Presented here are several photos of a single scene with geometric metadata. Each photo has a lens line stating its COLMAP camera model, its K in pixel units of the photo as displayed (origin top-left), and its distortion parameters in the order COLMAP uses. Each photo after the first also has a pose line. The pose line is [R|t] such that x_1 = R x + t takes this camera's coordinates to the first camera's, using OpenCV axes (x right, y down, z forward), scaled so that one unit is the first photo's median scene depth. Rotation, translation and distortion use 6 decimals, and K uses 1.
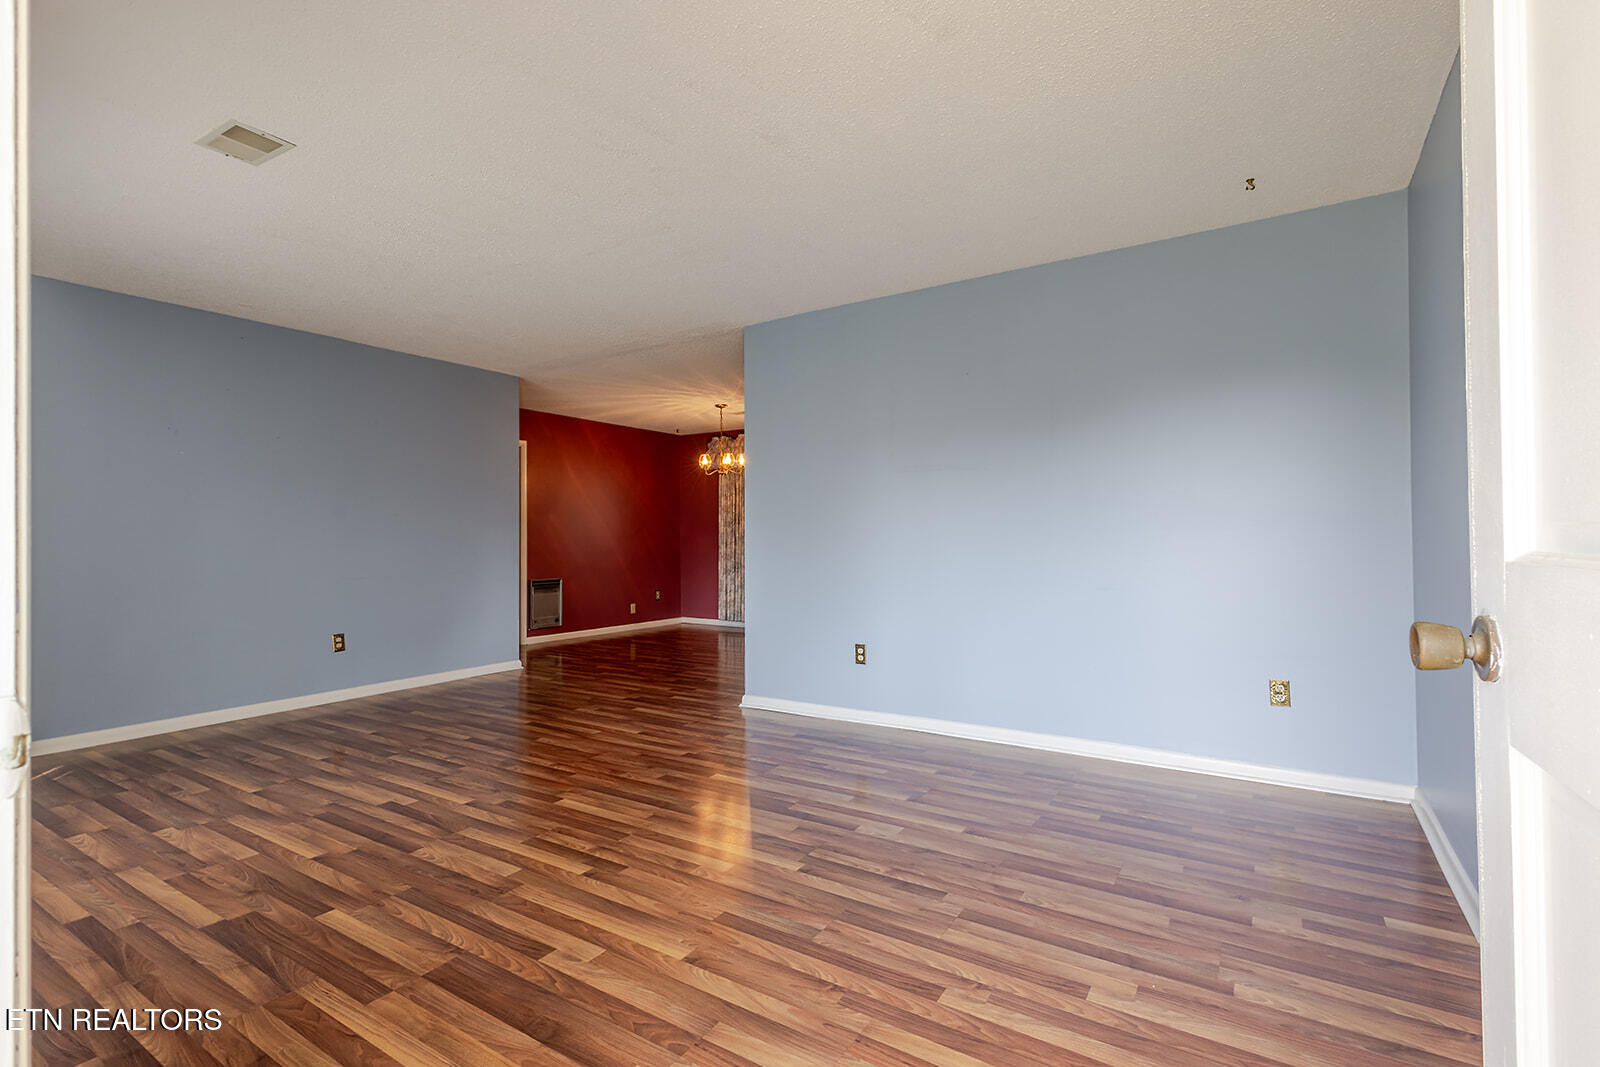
lens RADIAL K [[739.7, 0, 806.1], [0, 739.7, 539.4], [0, 0, 1]] dist [0.005375, -0.000281]
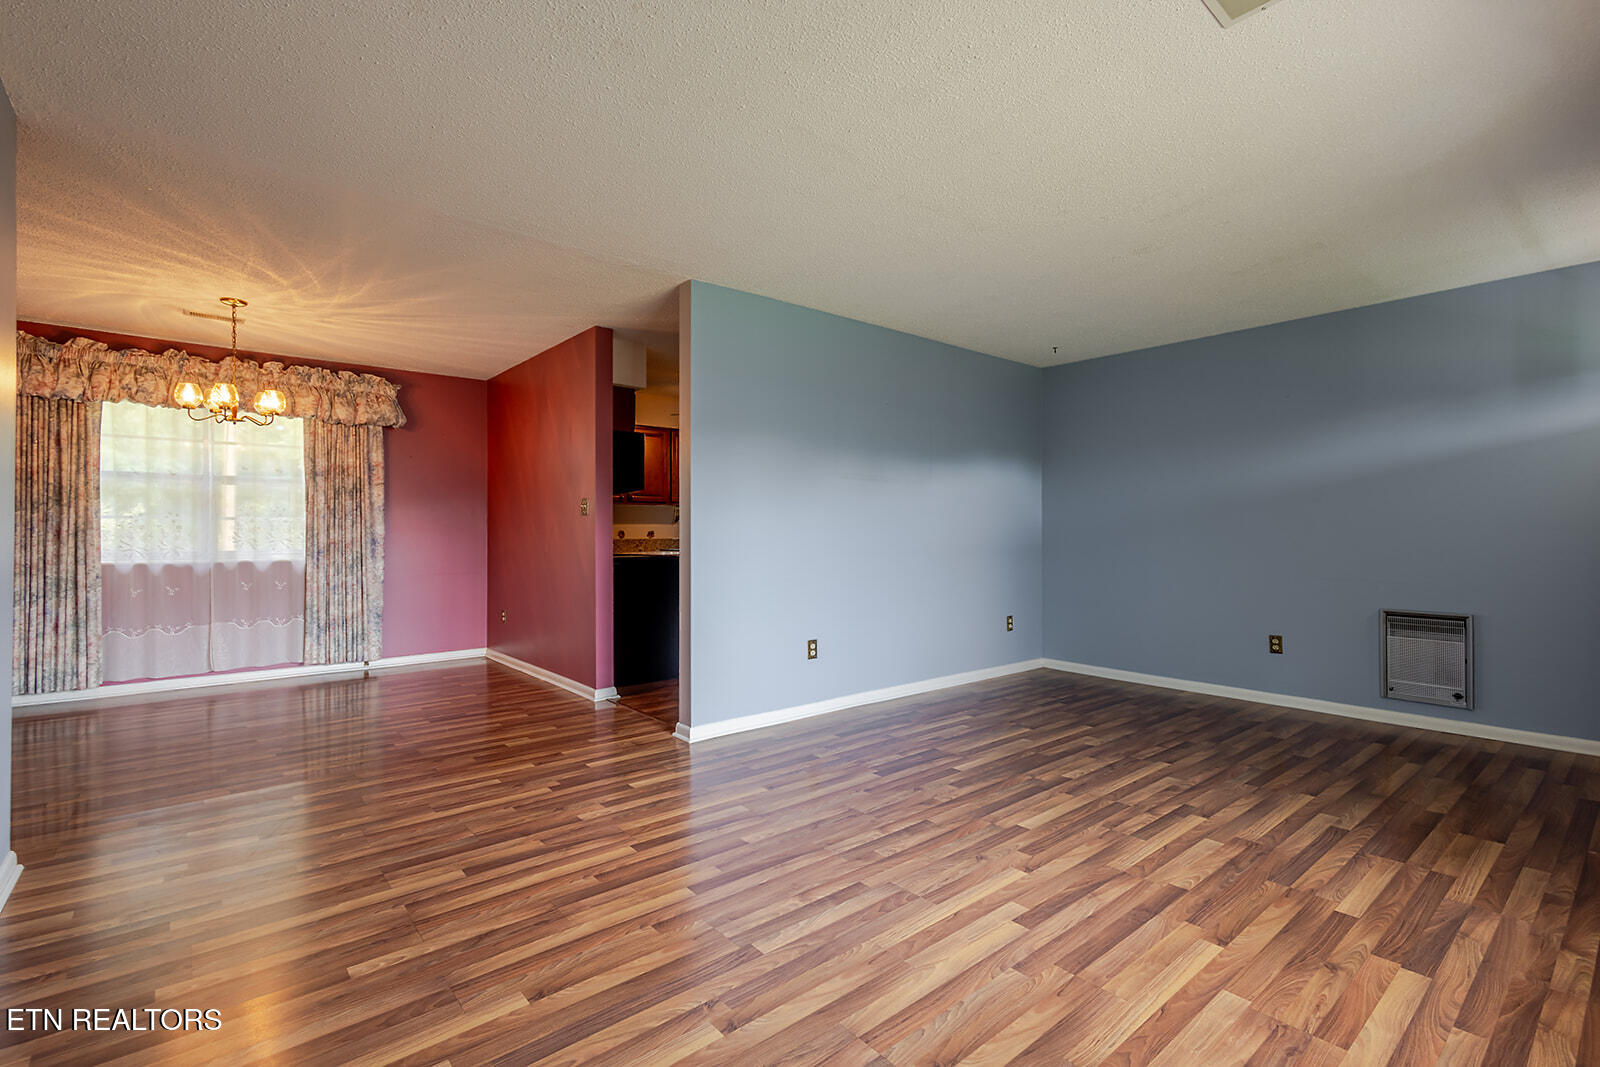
lens RADIAL K [[739.7, 0, 808.5], [0, 739.7, 528.2], [0, 0, 1]] dist [0.005375, -0.000281]
pose [[0.293777, 0.011581, 0.955804, -1.354447], [-0.004152, 0.999933, -0.010839, -0.003792], [-0.955865, -0.000784, 0.293805, 1.036894]]
